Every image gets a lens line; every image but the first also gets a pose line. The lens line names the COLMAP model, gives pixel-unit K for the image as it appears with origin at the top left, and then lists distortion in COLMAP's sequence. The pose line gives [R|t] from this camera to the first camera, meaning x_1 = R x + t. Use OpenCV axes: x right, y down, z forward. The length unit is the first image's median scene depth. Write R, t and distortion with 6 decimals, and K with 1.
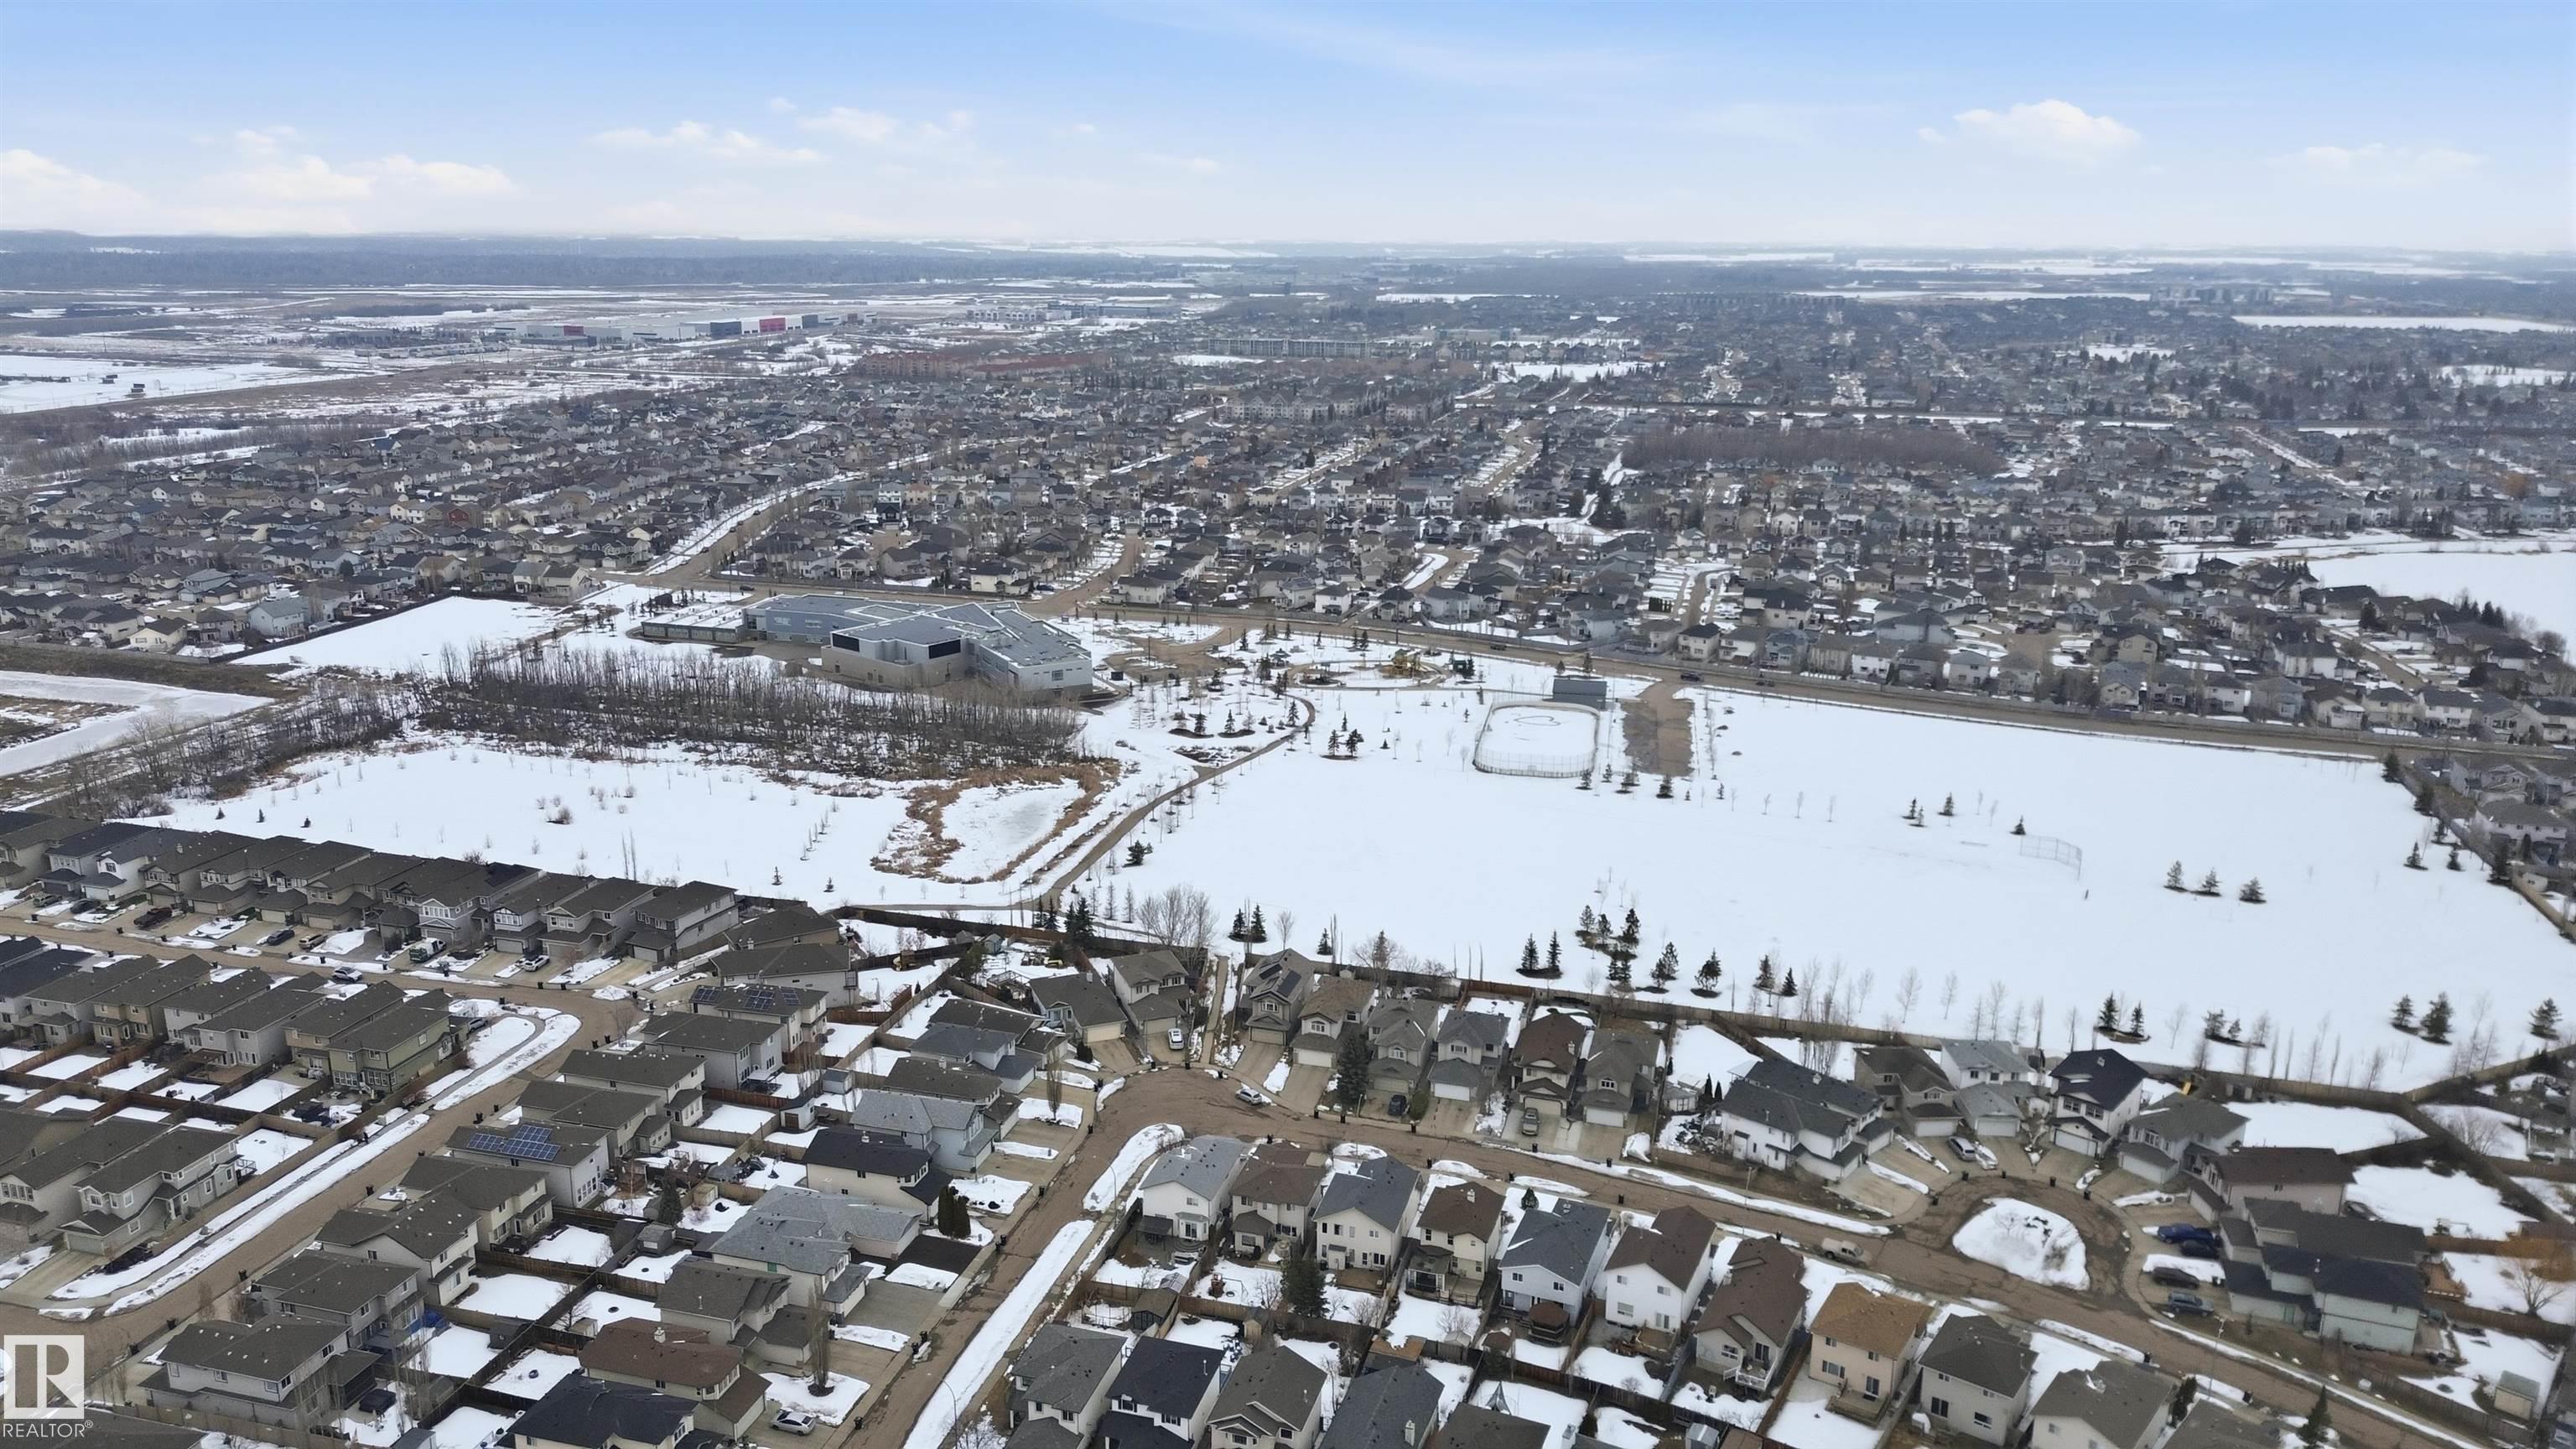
lens RADIAL K [[1781.2, 0, 1284.4], [0, 1781.2, 731.2], [0, 0, 1]] dist [0.054970, -0.032230]
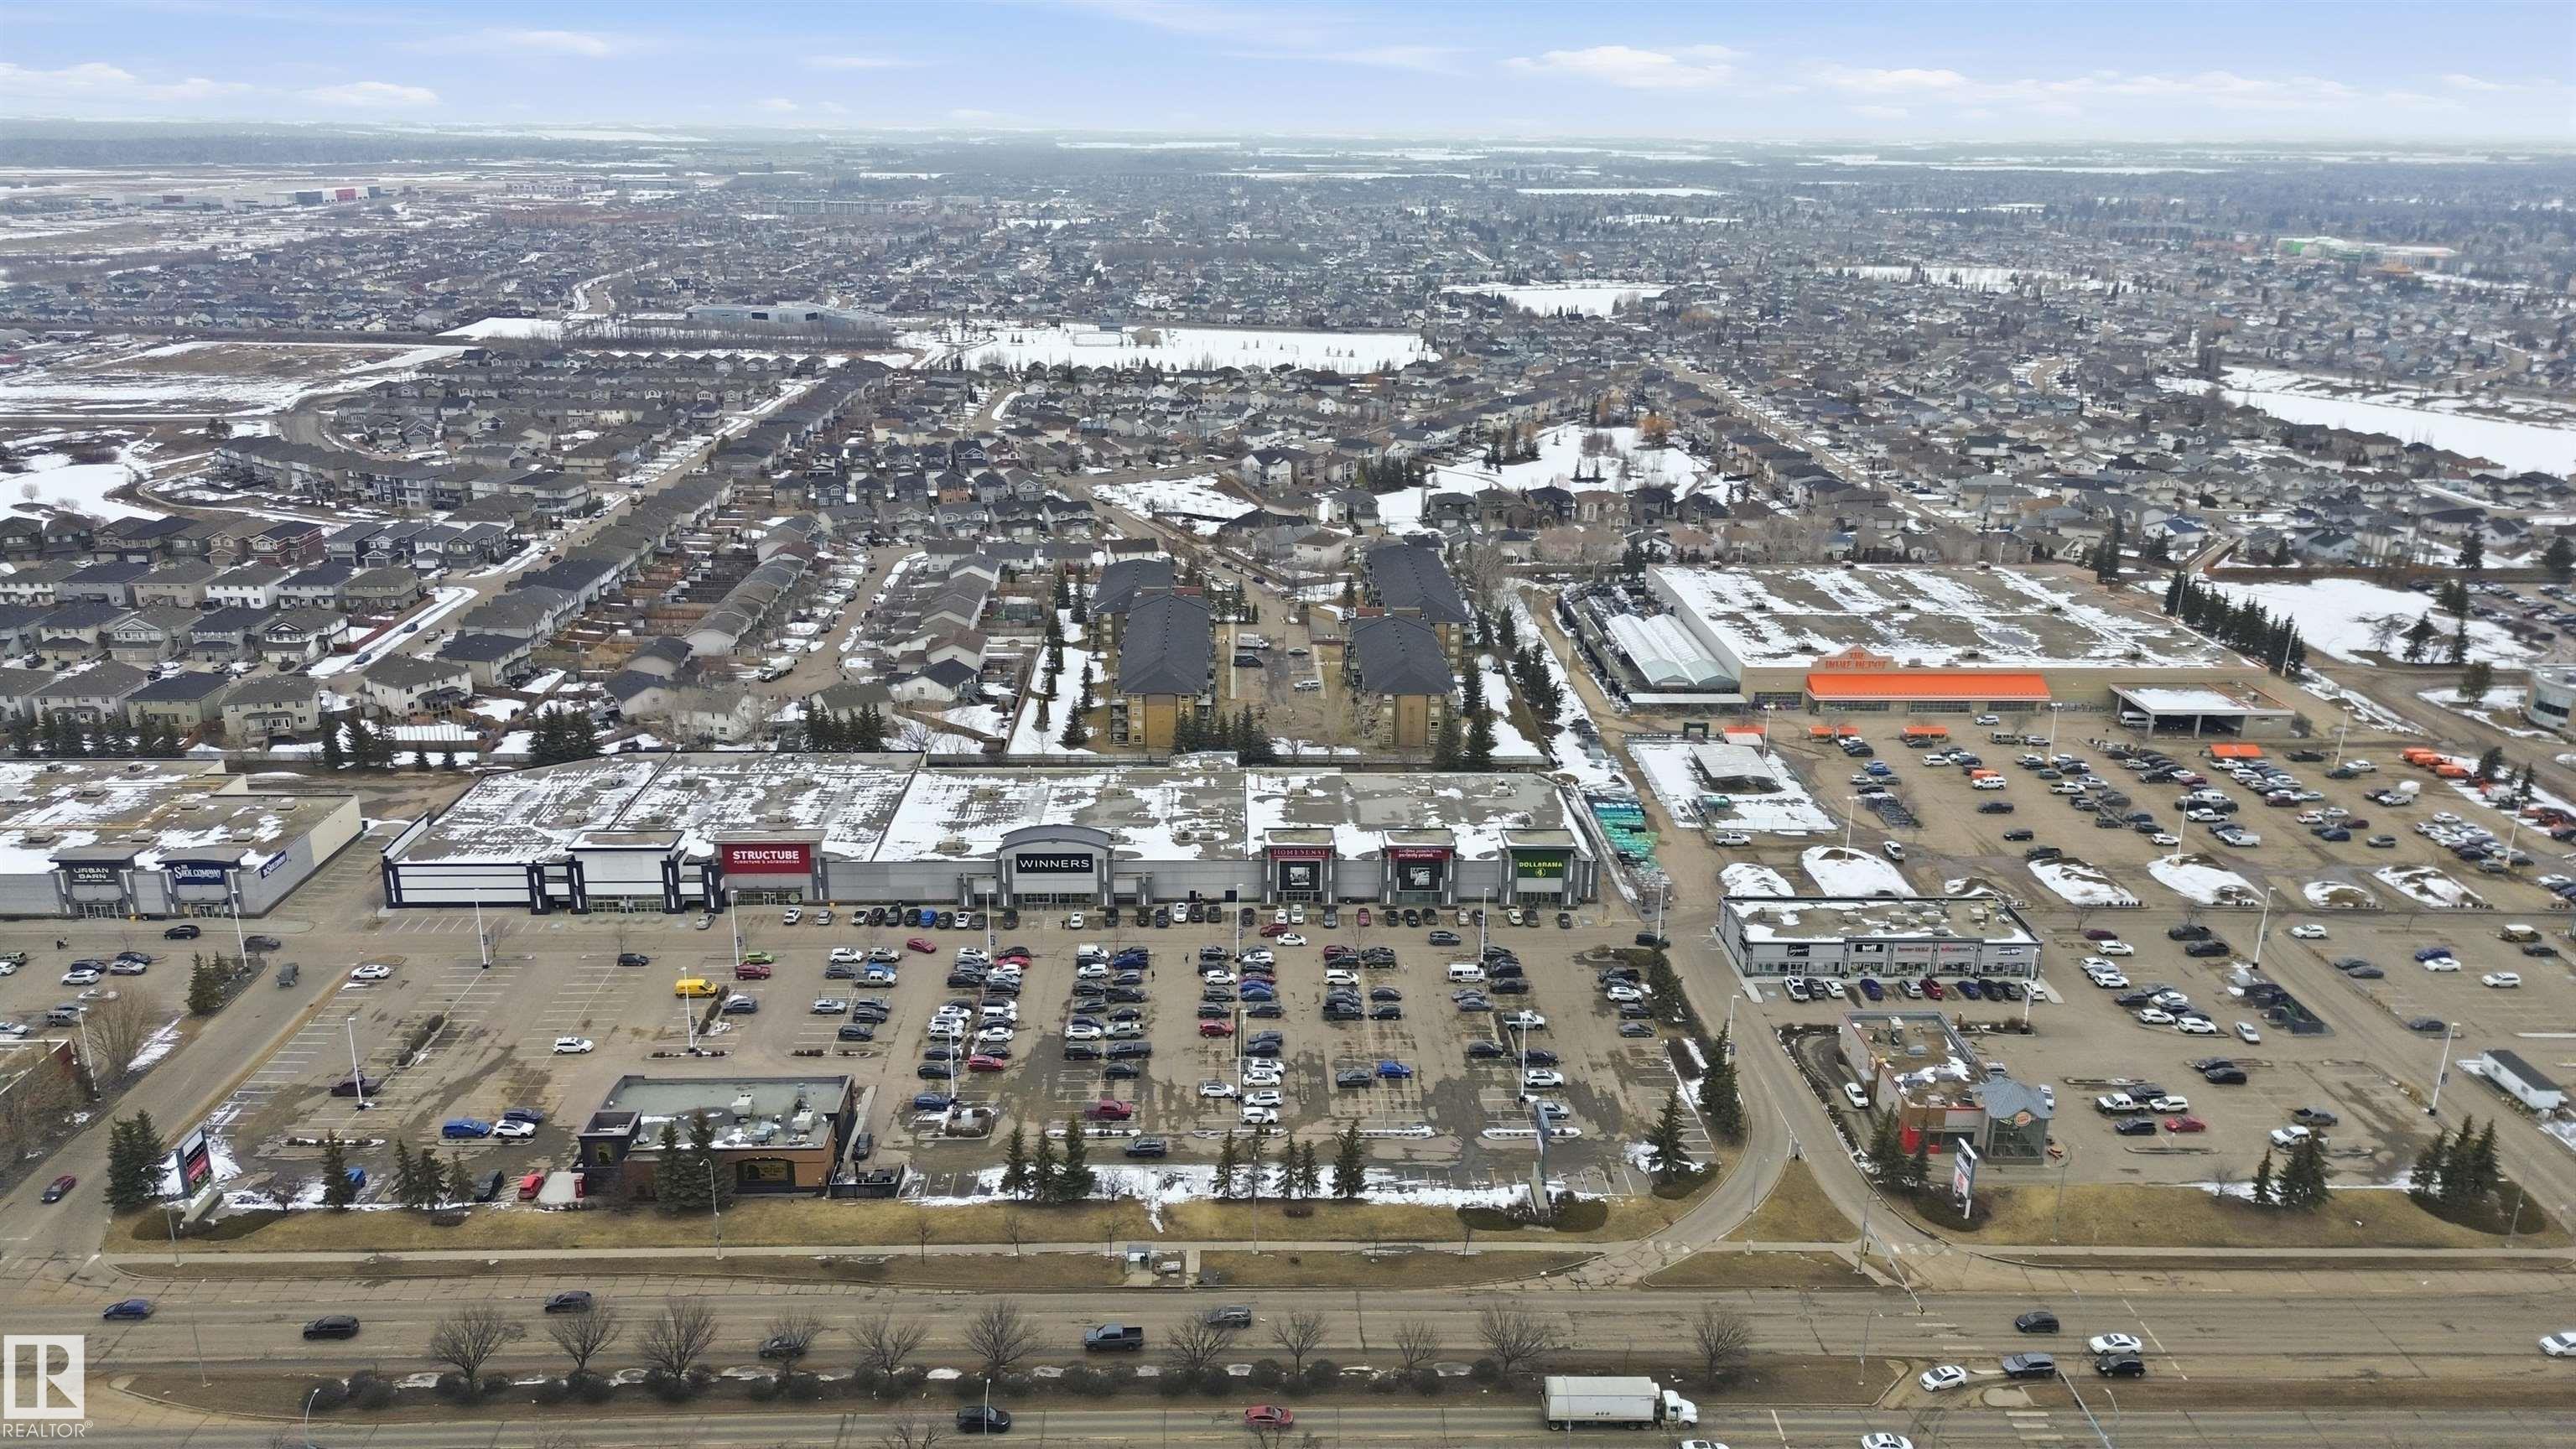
lens RADIAL K [[1781.2, 0, 1296.2], [0, 1781.2, 723.3], [0, 0, 1]] dist [0.054970, -0.032230]
pose [[0.951130, -0.096810, 0.293224, -0.334577], [0.081314, 0.994592, 0.064614, 0.363594], [-0.297893, -0.037613, 0.953858, -1.290780]]
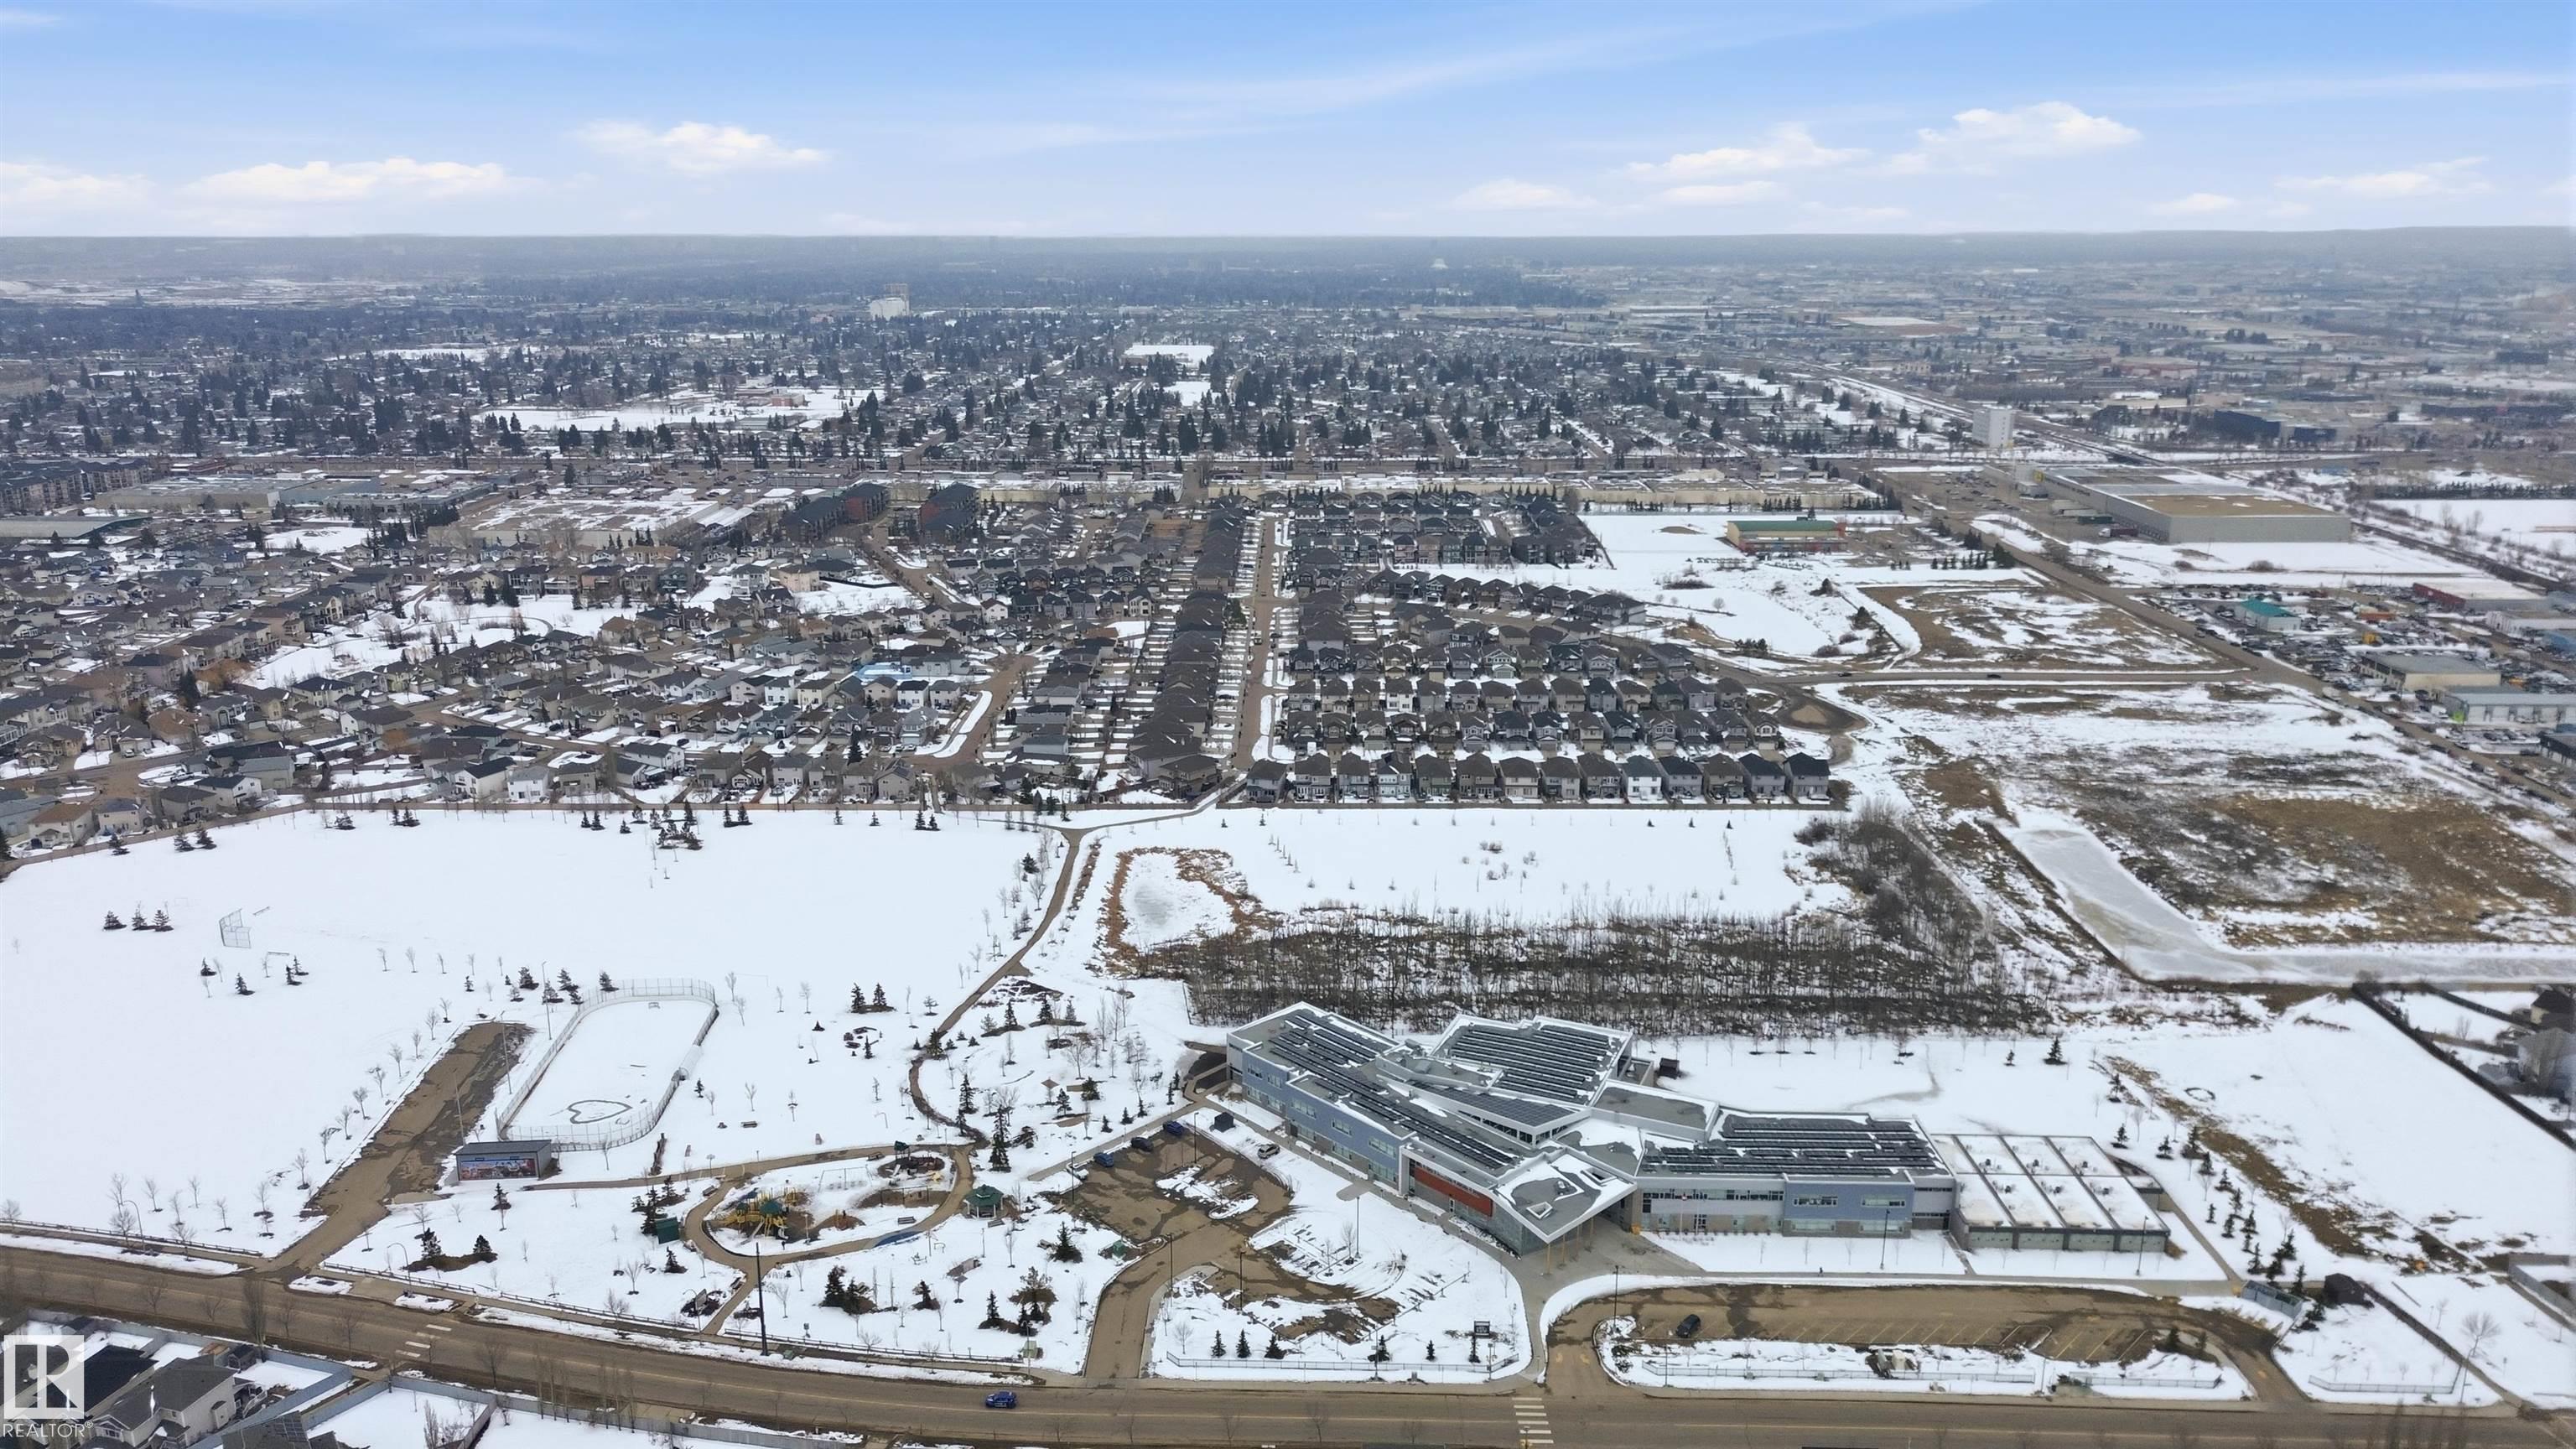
lens RADIAL K [[1781.2, 0, 1287.9], [0, 1781.2, 724.2], [0, 0, 1]] dist [0.054970, -0.032230]
pose [[-0.964269, 0.061491, -0.257690, 0.049752], [-0.082820, 0.853970, 0.513689, -0.544997], [0.251647, 0.516676, -0.818364, 1.598719]]
